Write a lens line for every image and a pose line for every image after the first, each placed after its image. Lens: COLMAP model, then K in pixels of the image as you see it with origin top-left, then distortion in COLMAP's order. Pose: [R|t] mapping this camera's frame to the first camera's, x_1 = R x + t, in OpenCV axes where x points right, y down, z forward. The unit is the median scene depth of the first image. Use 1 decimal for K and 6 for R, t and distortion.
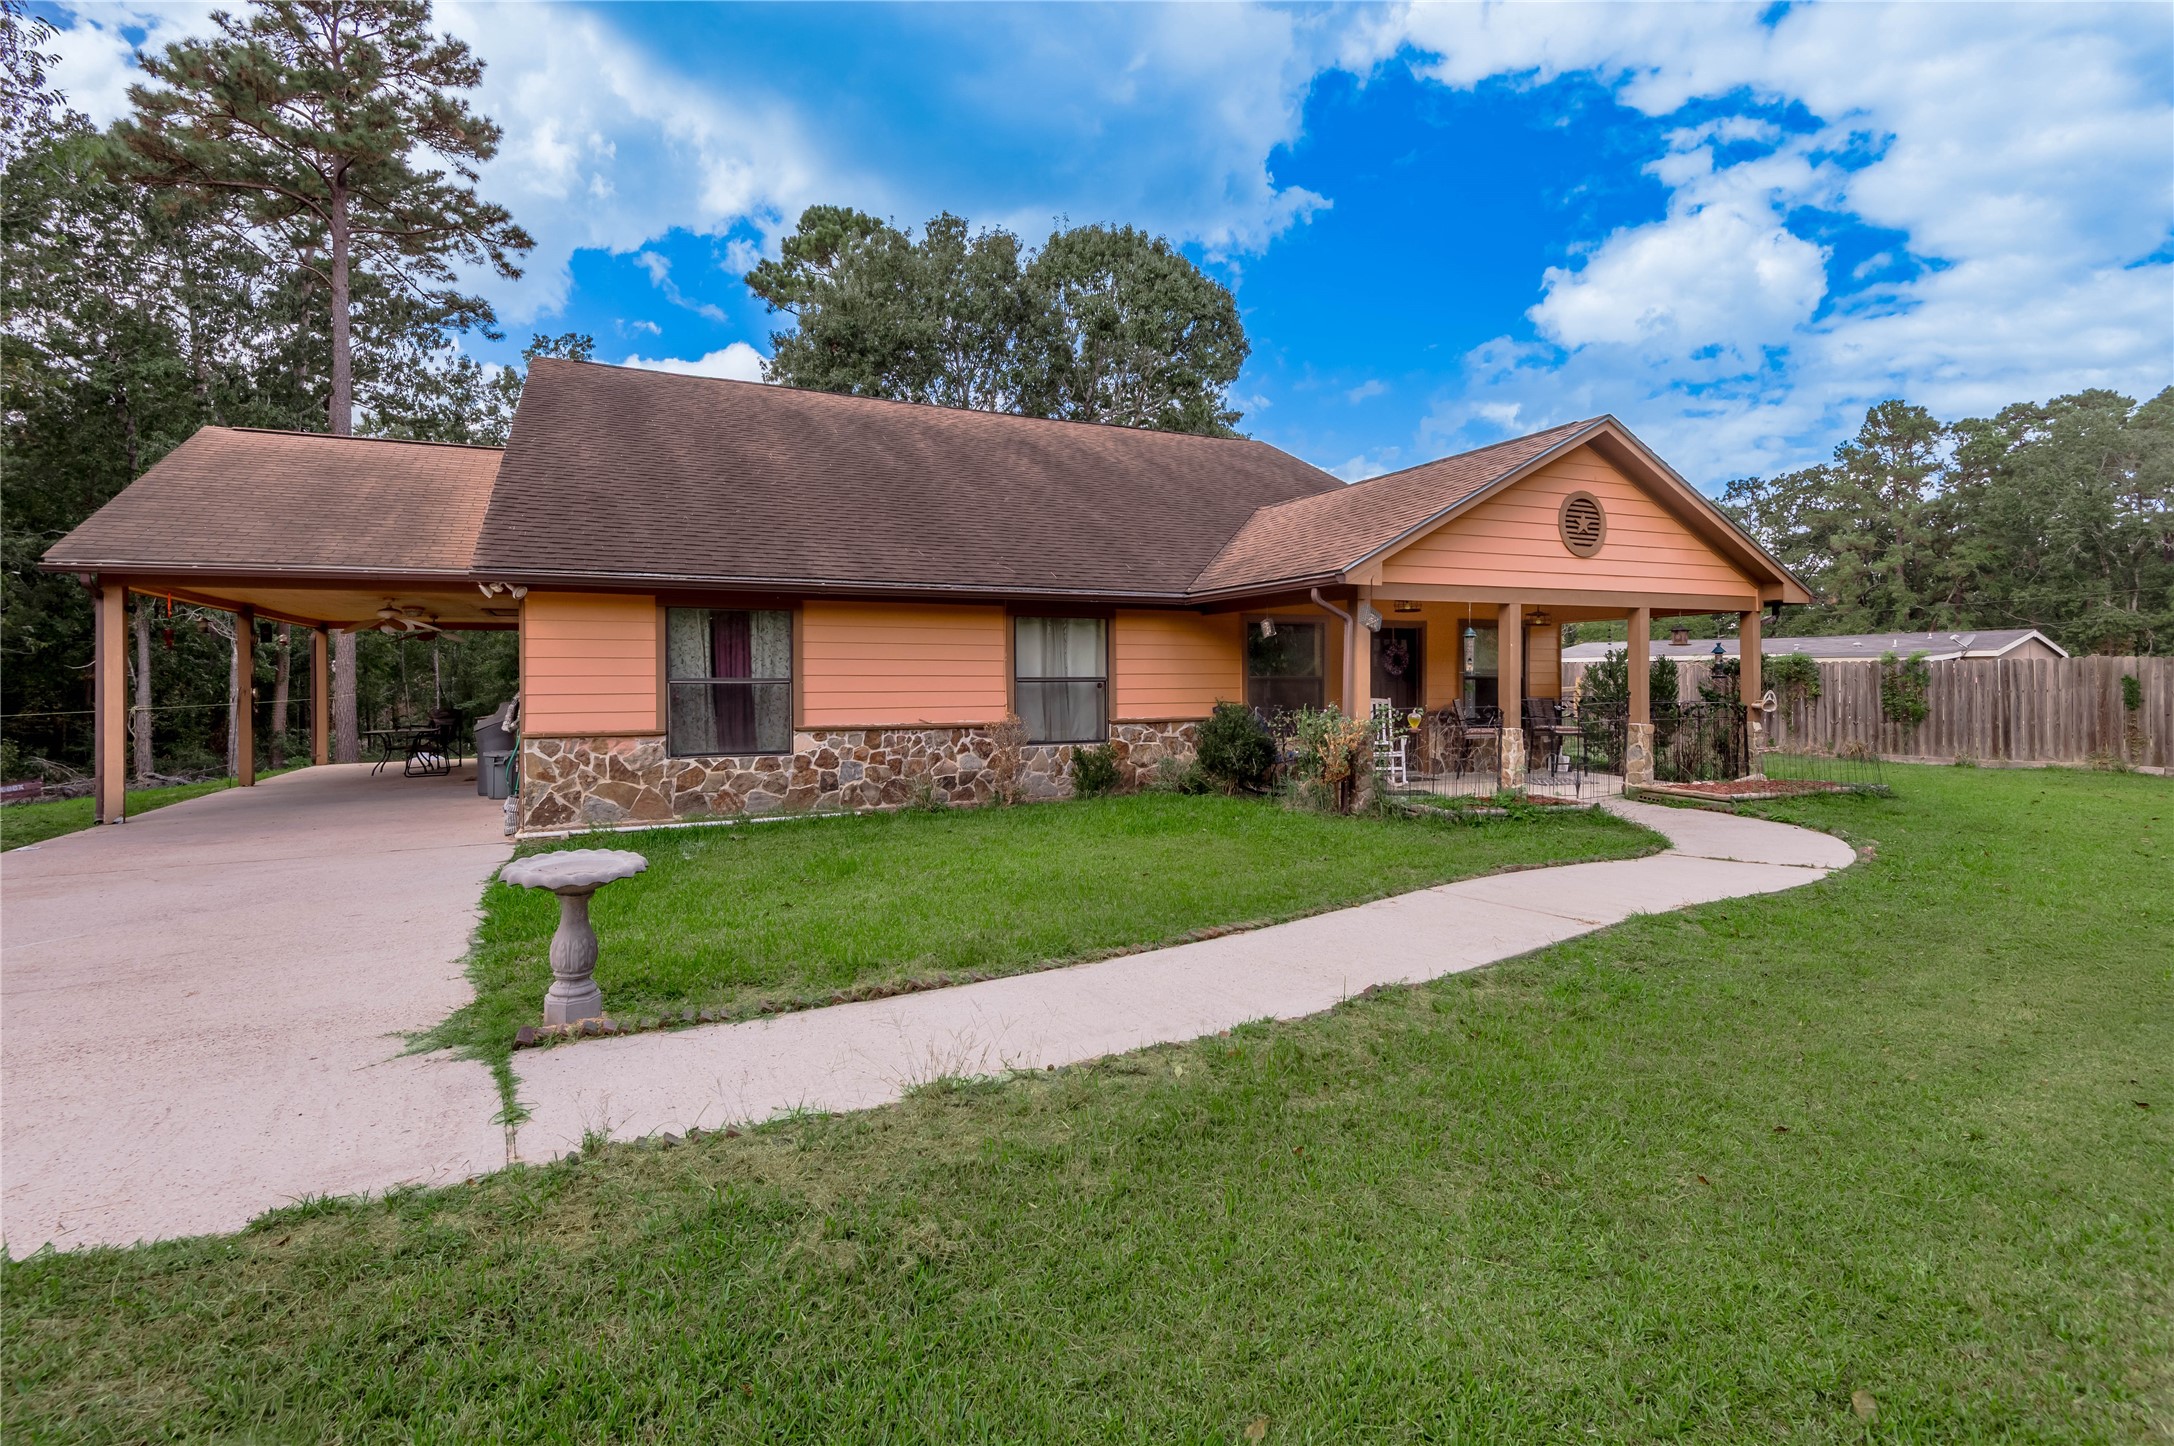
lens RADIAL K [[1042.4, 0, 1093.9], [0, 1042.4, 698.6], [0, 0, 1]] dist [0.025904, -0.019085]
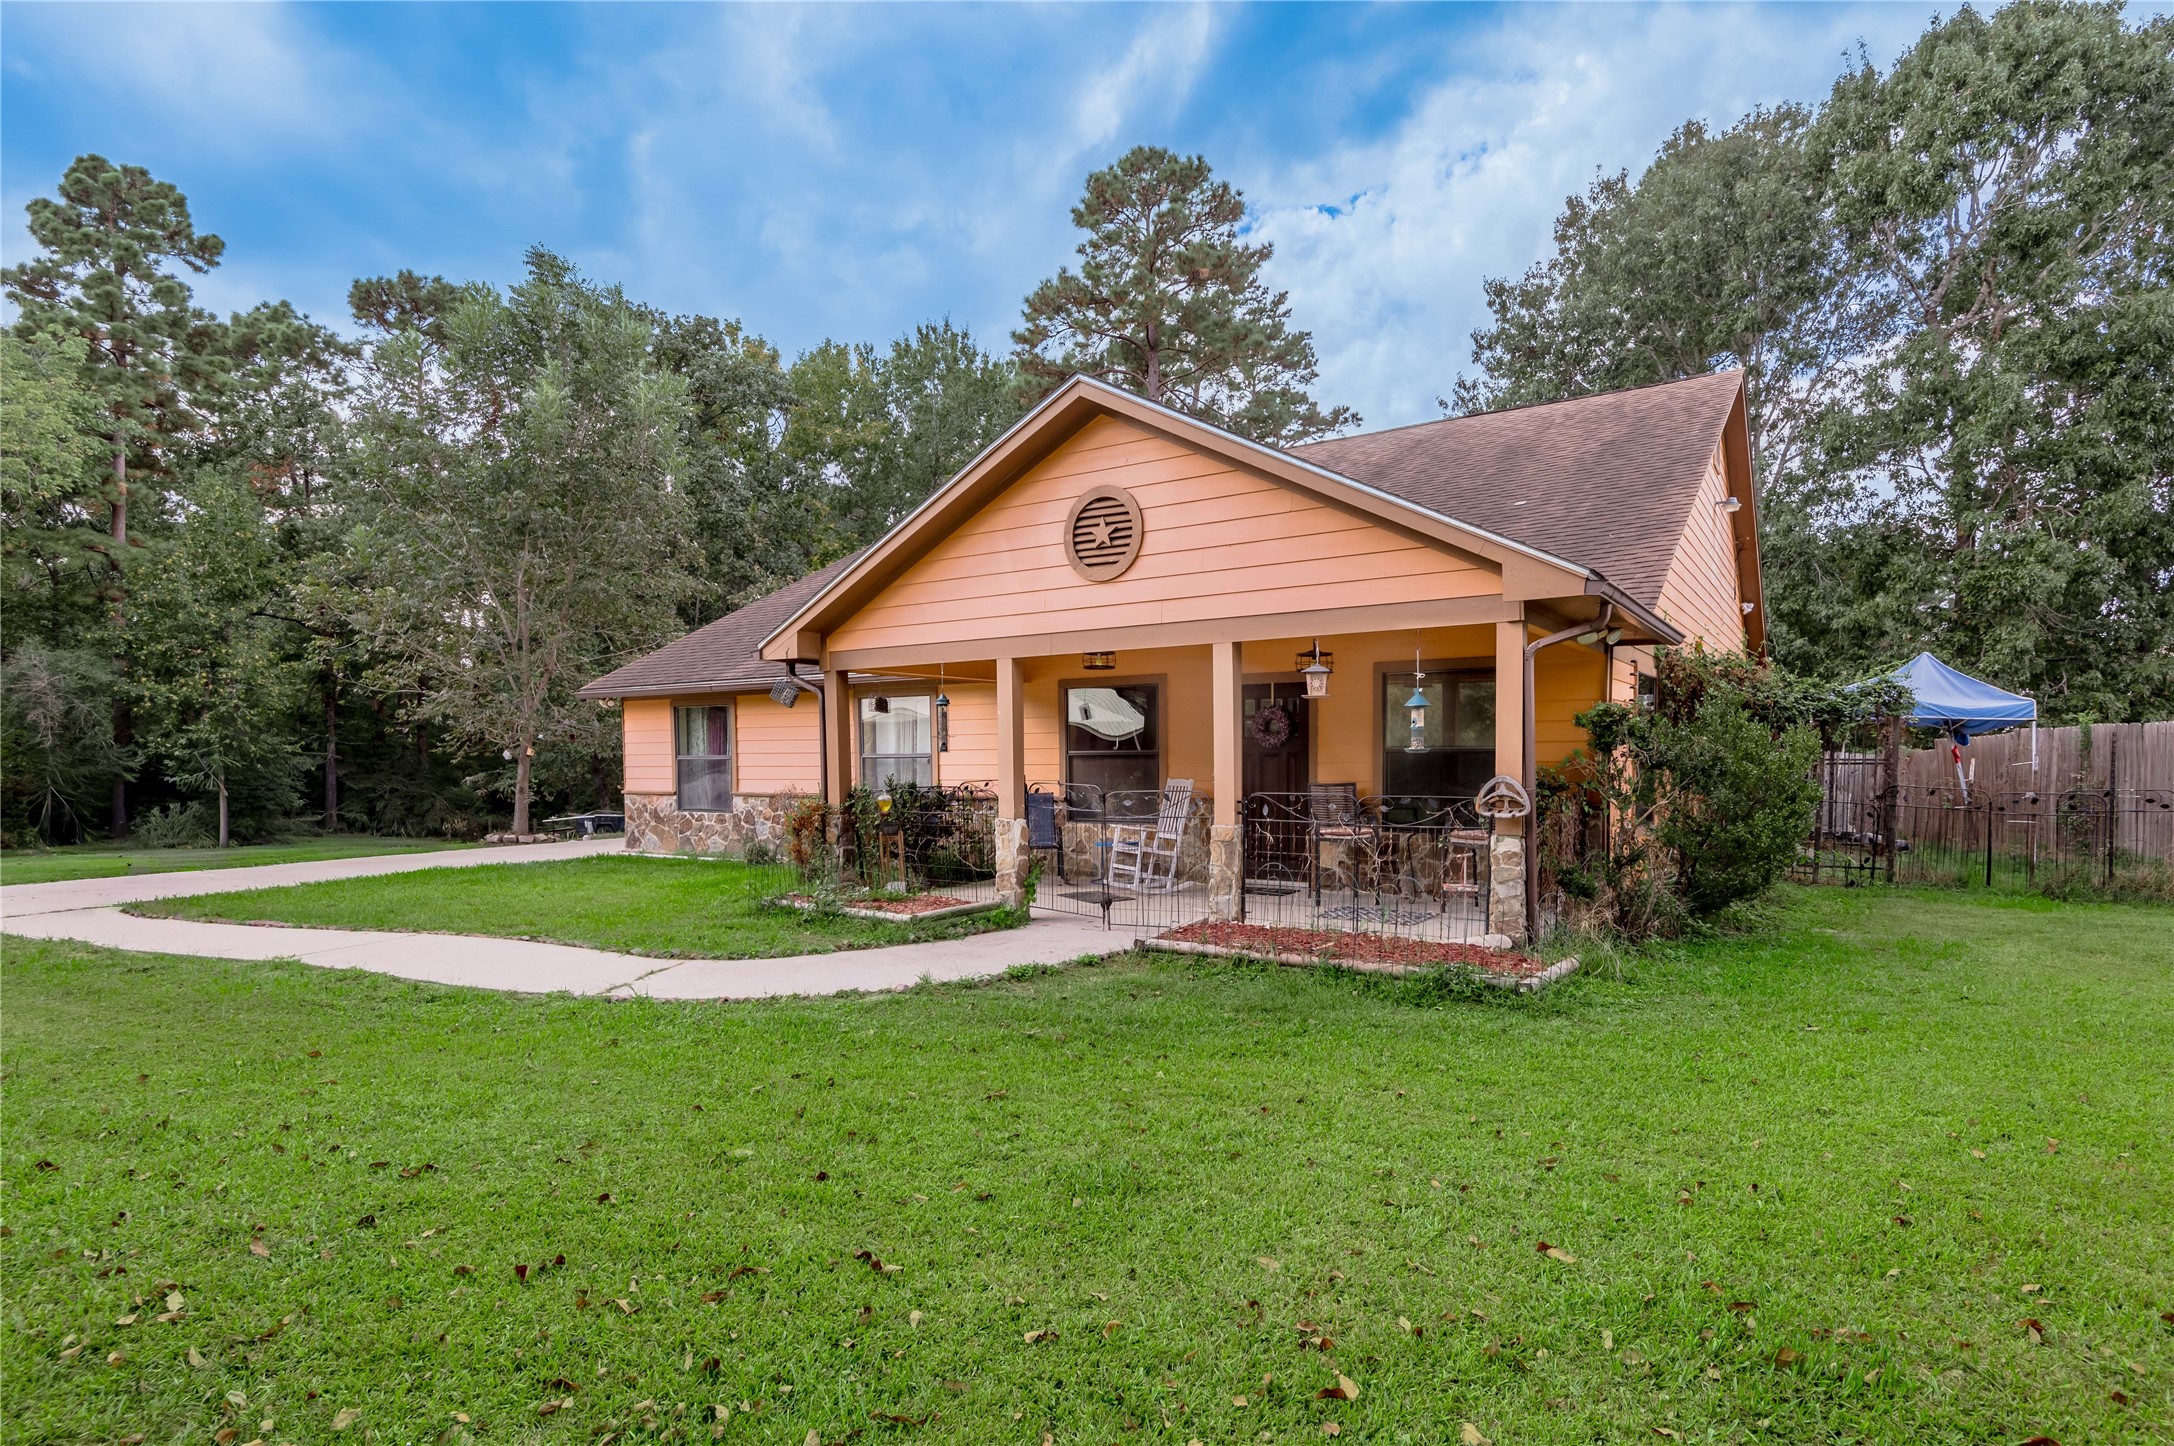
lens RADIAL K [[1139.6, 0, 1077.8], [0, 1139.6, 825.6], [0, 0, 1]] dist [0.035554, -0.030046]
pose [[0.510545, 0.052106, -0.858271, 0.841426], [-0.007066, 0.998383, 0.056409, -0.011183], [0.859822, -0.022734, 0.510087, 0.443819]]
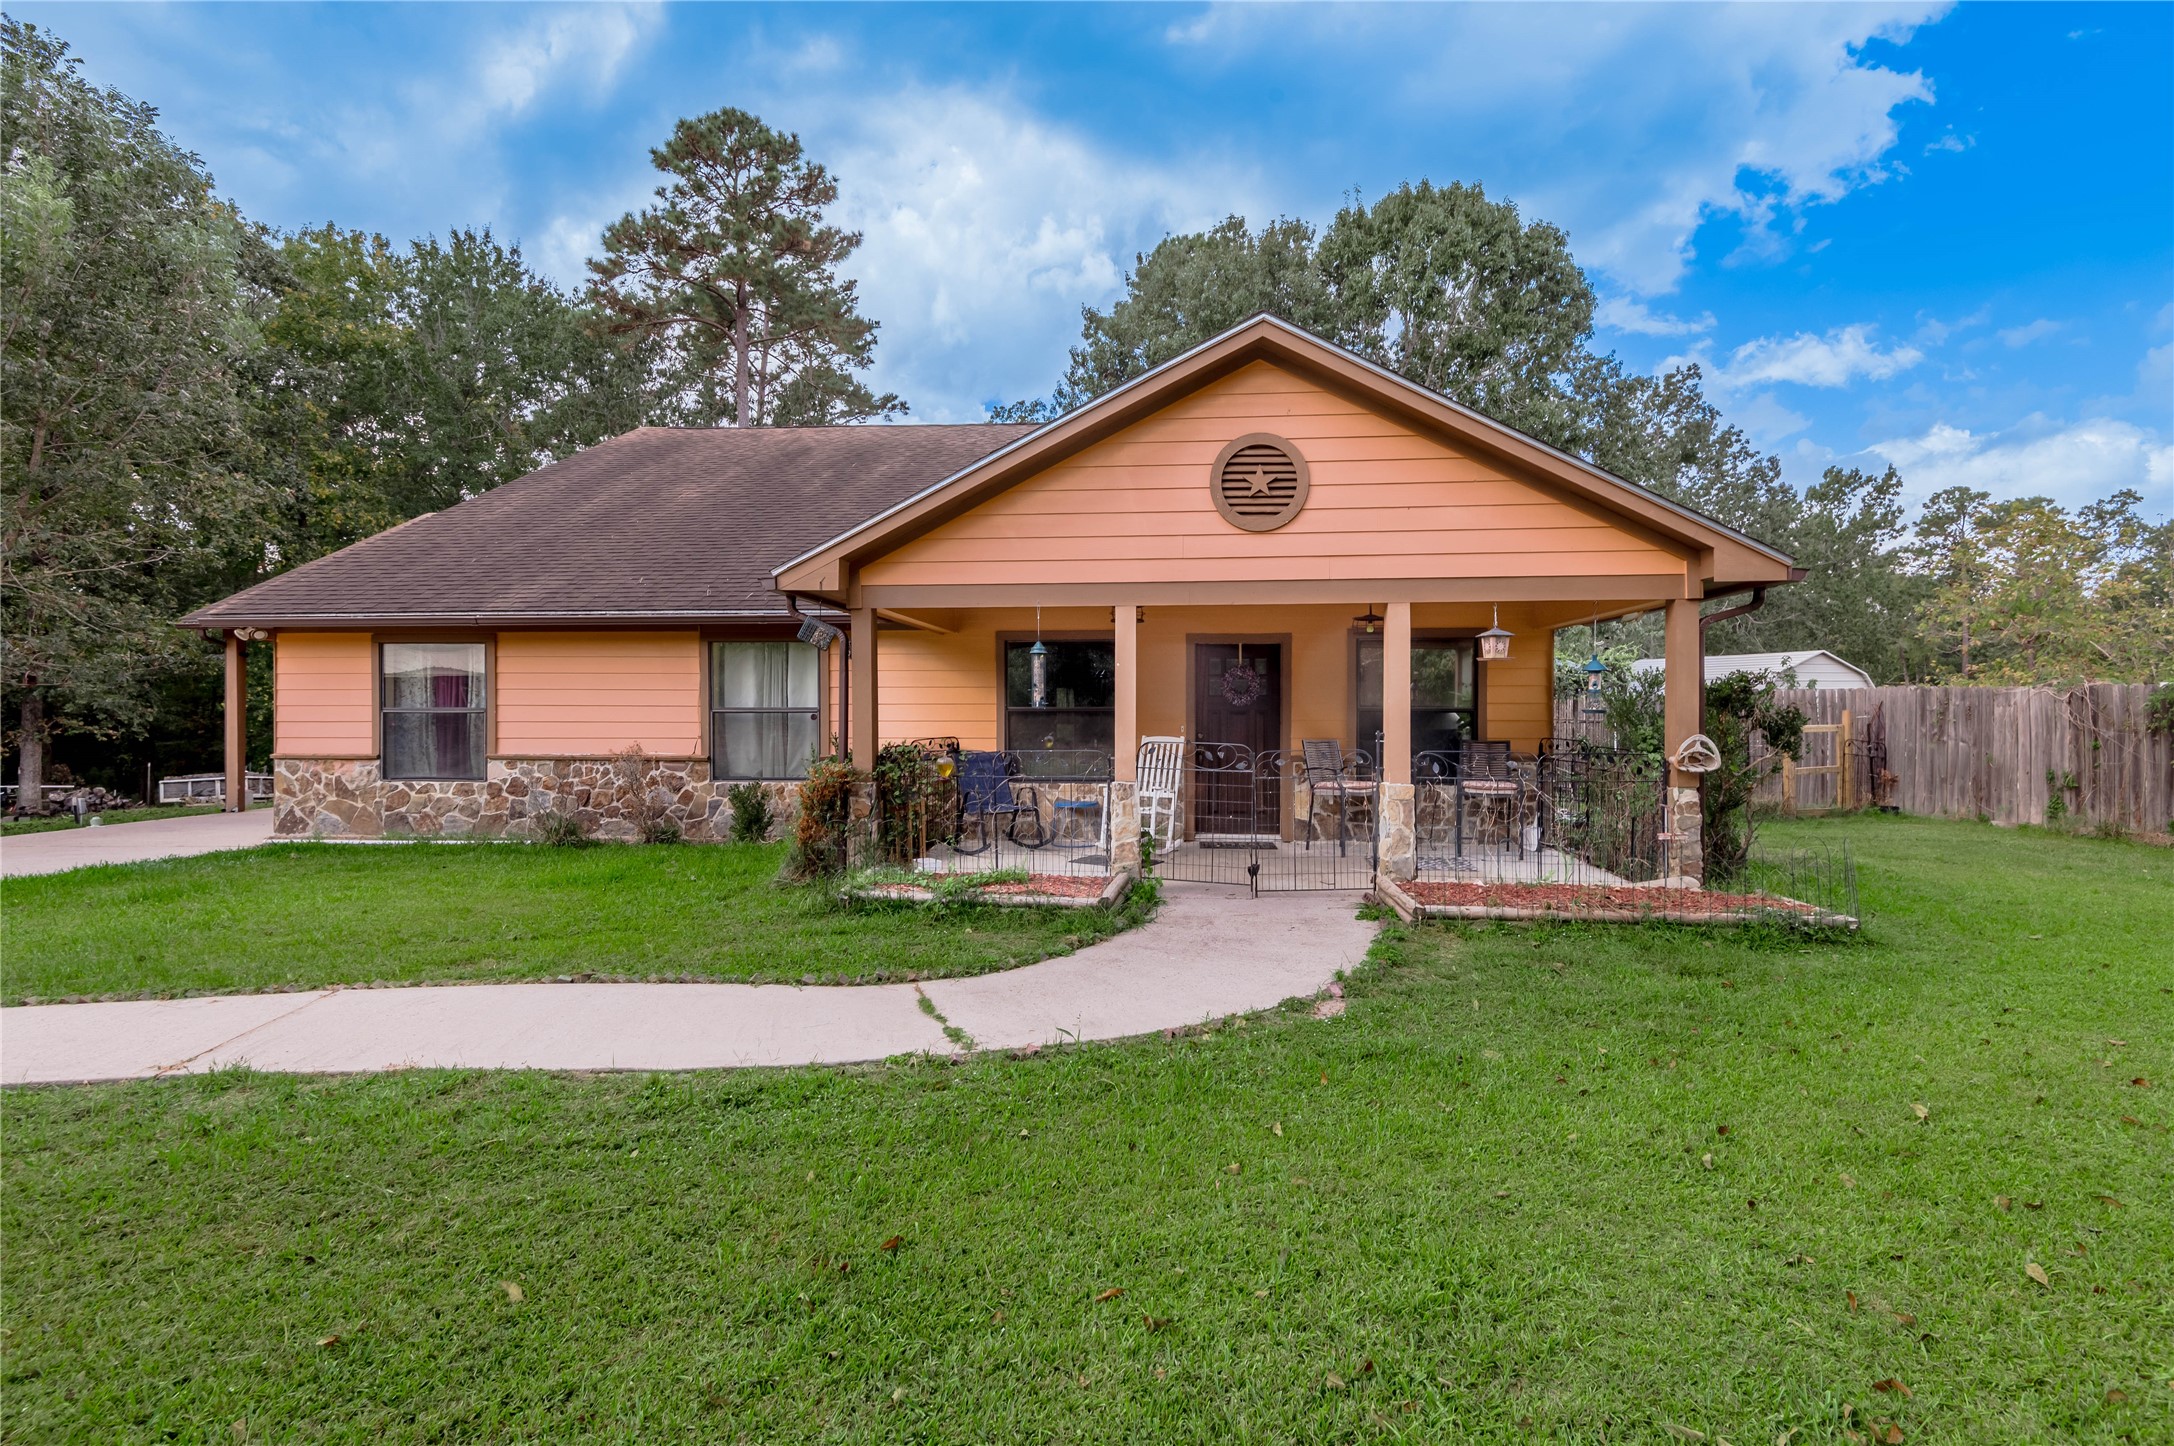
lens RADIAL K [[1041.0, 0, 1094.6], [0, 1041.0, 721.9], [0, 0, 1]] dist [0.030806, -0.031659]
pose [[0.868159, 0.010052, -0.496185, 0.530564], [-0.011944, 0.999928, -0.000641, -0.008605], [0.496143, 0.006483, 0.868217, 0.276237]]
